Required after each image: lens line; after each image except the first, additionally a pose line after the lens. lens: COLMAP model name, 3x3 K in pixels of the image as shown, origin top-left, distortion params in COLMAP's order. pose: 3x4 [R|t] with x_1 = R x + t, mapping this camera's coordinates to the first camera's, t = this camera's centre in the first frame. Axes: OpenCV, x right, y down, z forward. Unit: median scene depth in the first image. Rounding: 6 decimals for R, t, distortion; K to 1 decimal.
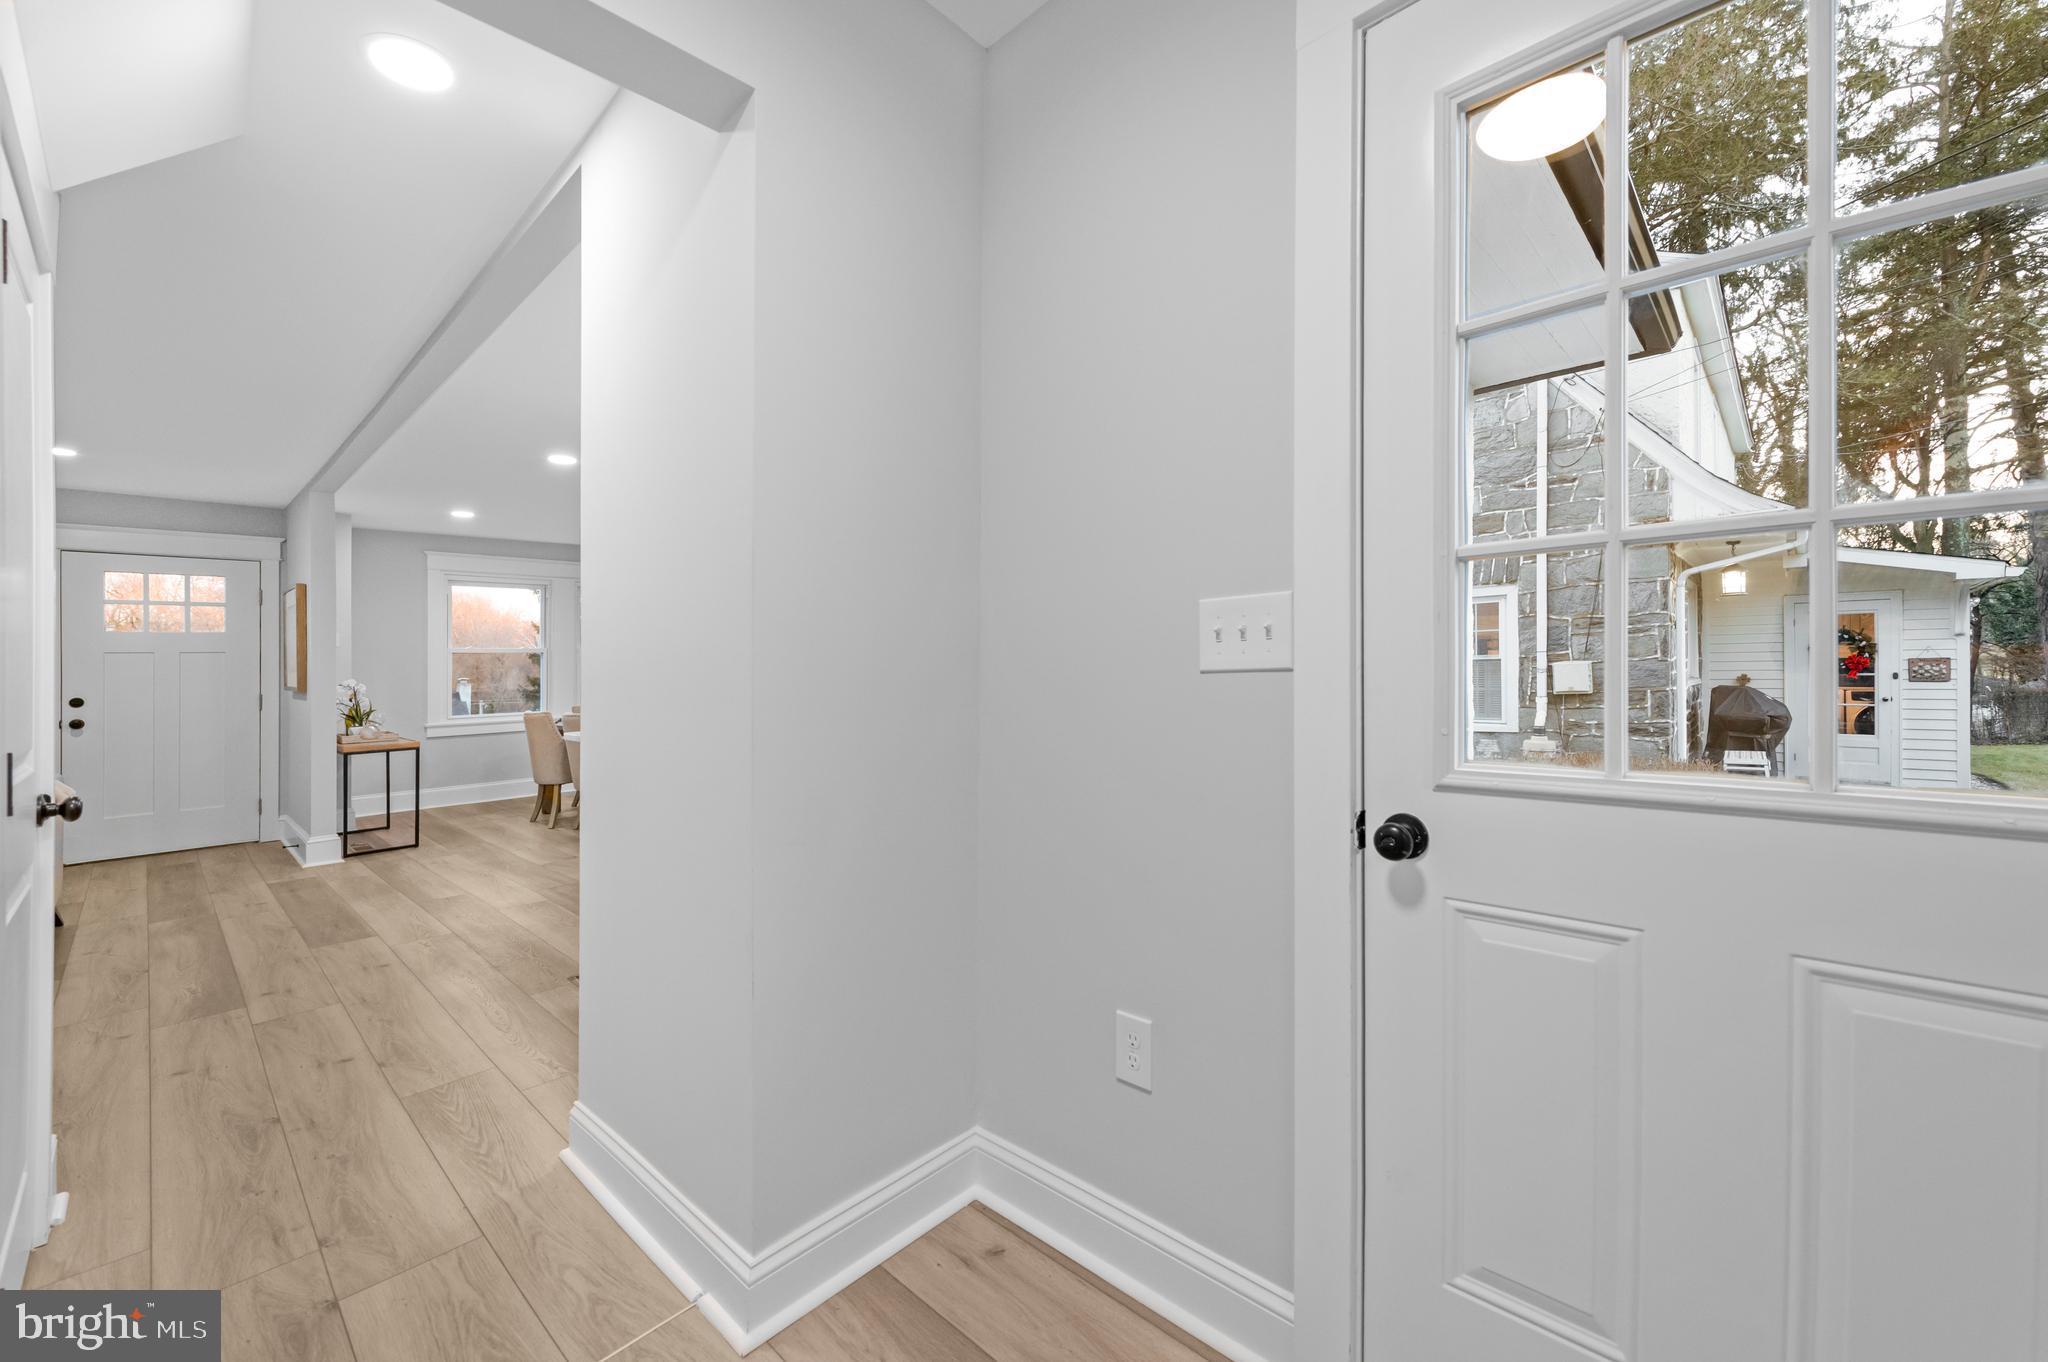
lens RADIAL K [[815.5, 0, 1071.1], [0, 815.5, 634.7], [0, 0, 1]] dist [0.000986, -0.000053]
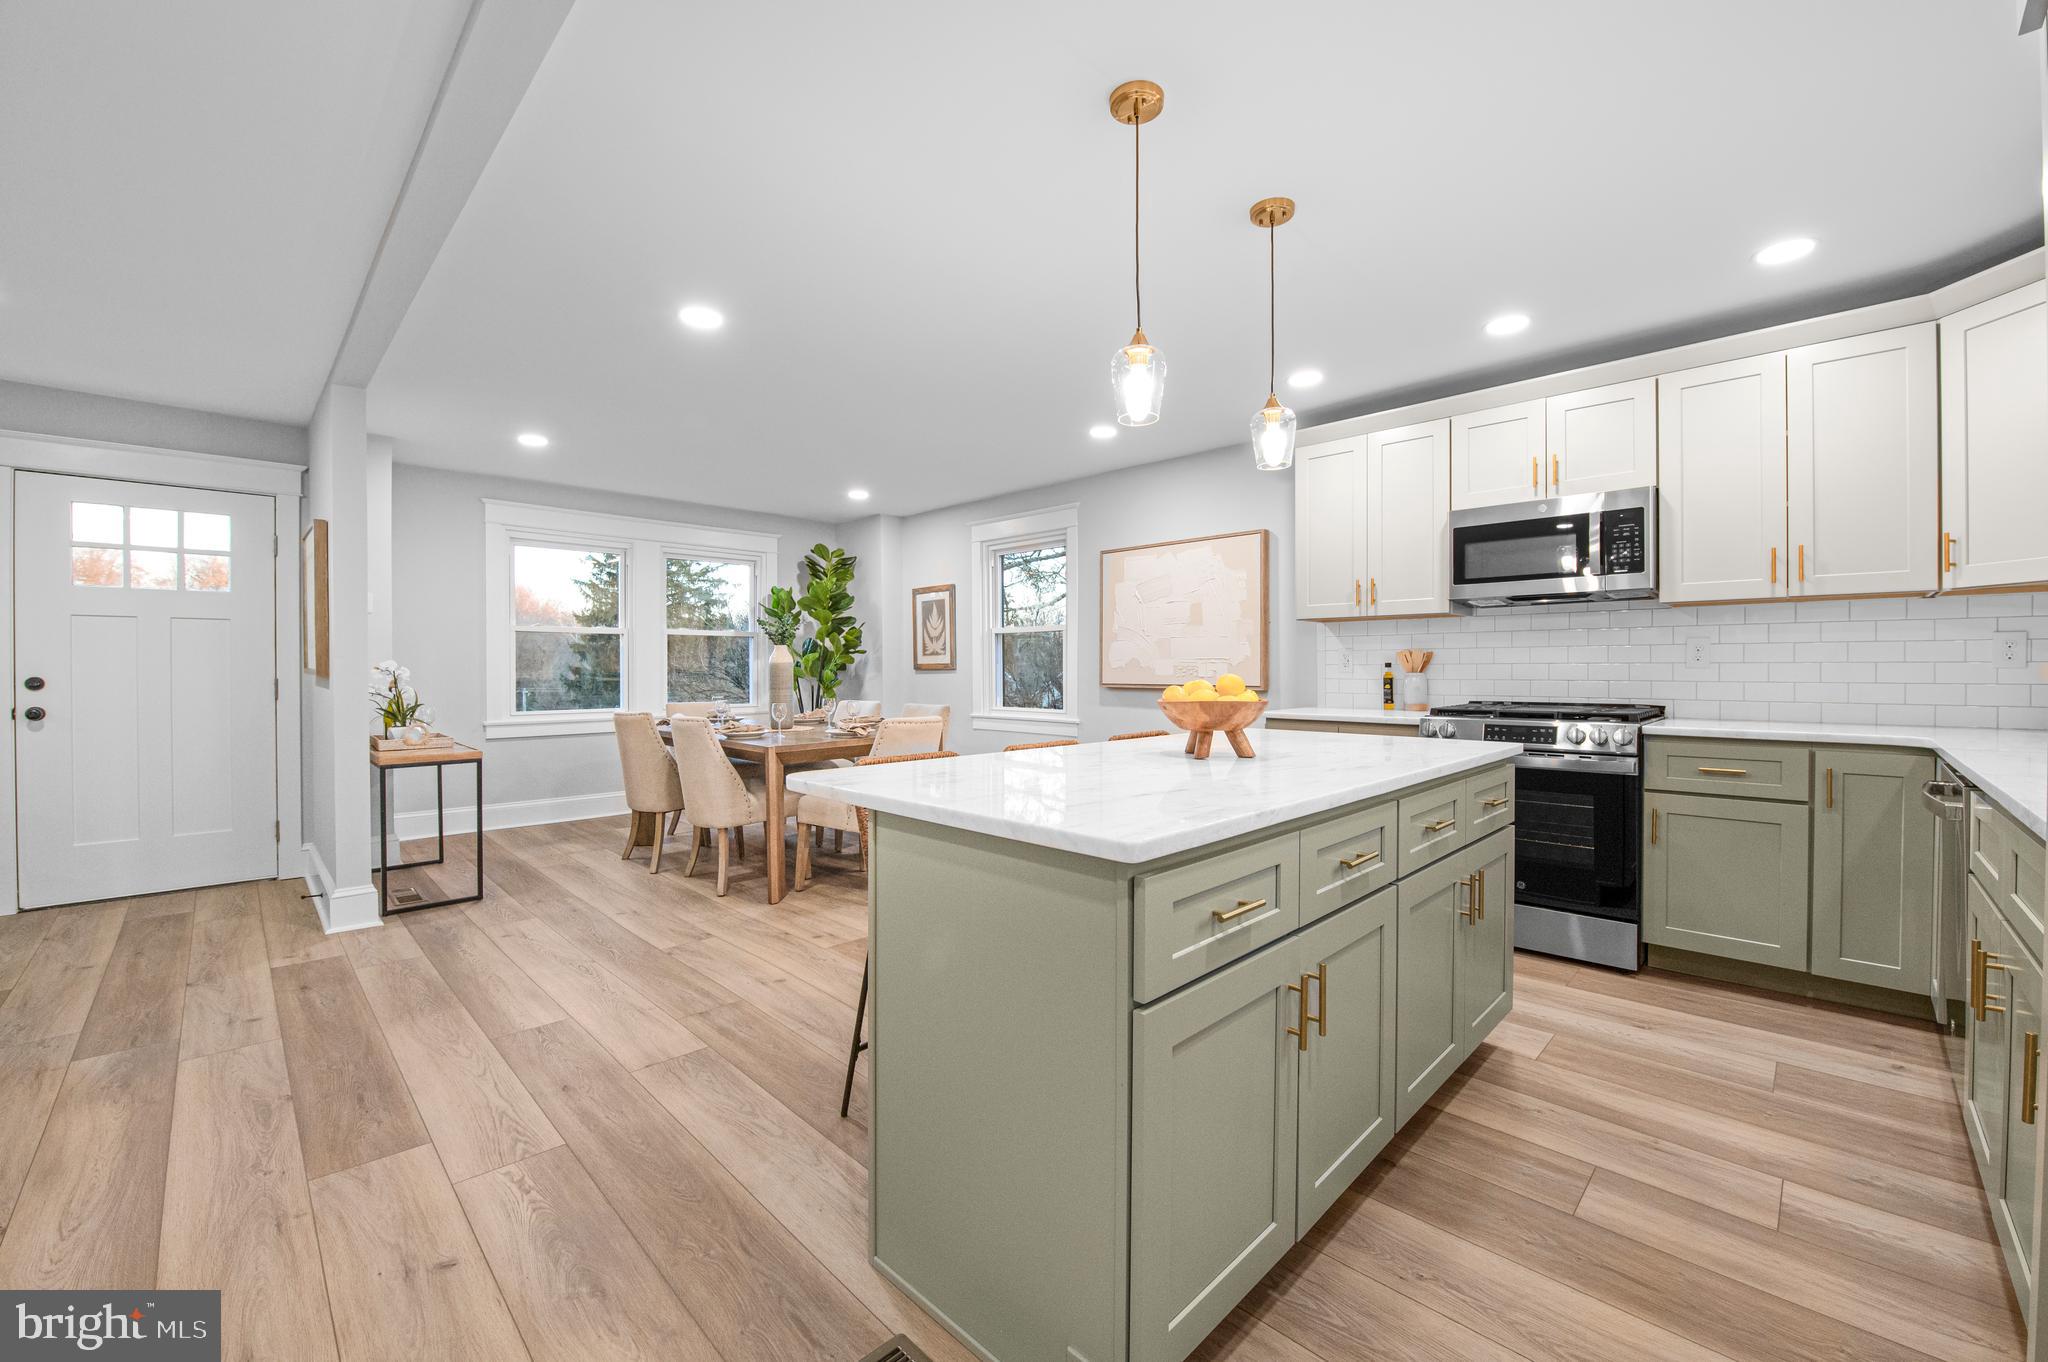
lens RADIAL K [[817.1, 0, 1047.1], [0, 817.1, 668.2], [0, 0, 1]] dist [-0.020423, -0.000021]
pose [[0.998458, 0.023368, -0.050358, -0.275175], [-0.021409, 0.999007, 0.039077, 0.021873], [0.051221, -0.037939, 0.997966, 0.328128]]
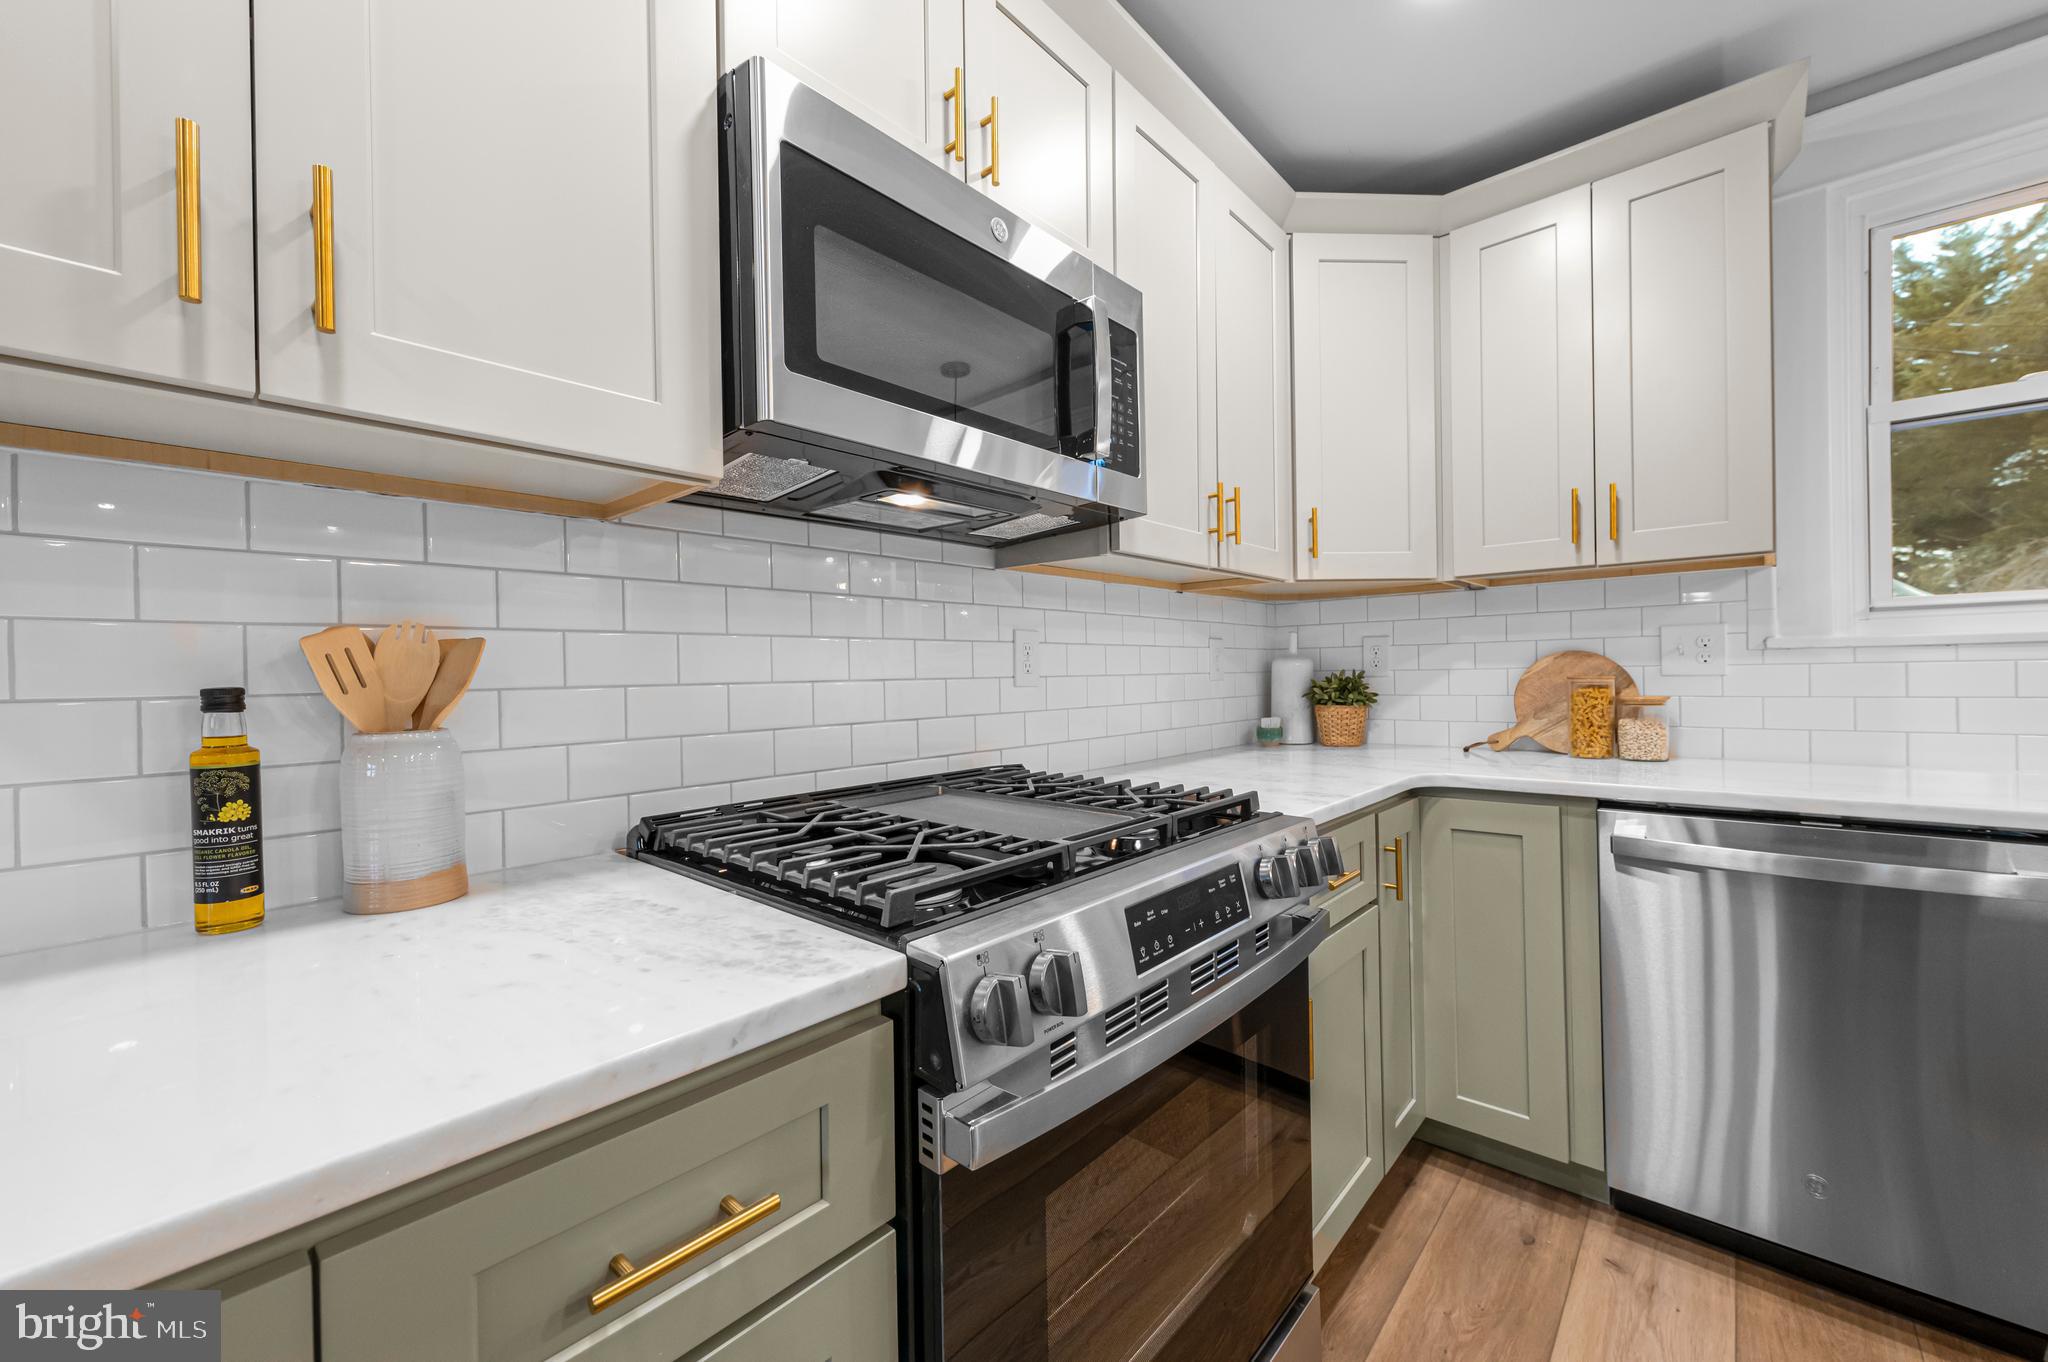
lens RADIAL K [[798.7, 0, 1016.5], [0, 798.7, 681.0], [0, 0, 1]] dist [-0.000629, -0.000236]
pose [[0.005694, 0.017622, 0.999829, -0.142786], [-0.019758, 0.999651, -0.017507, 0.037623], [-0.999789, -0.019655, 0.006040, 0.940151]]
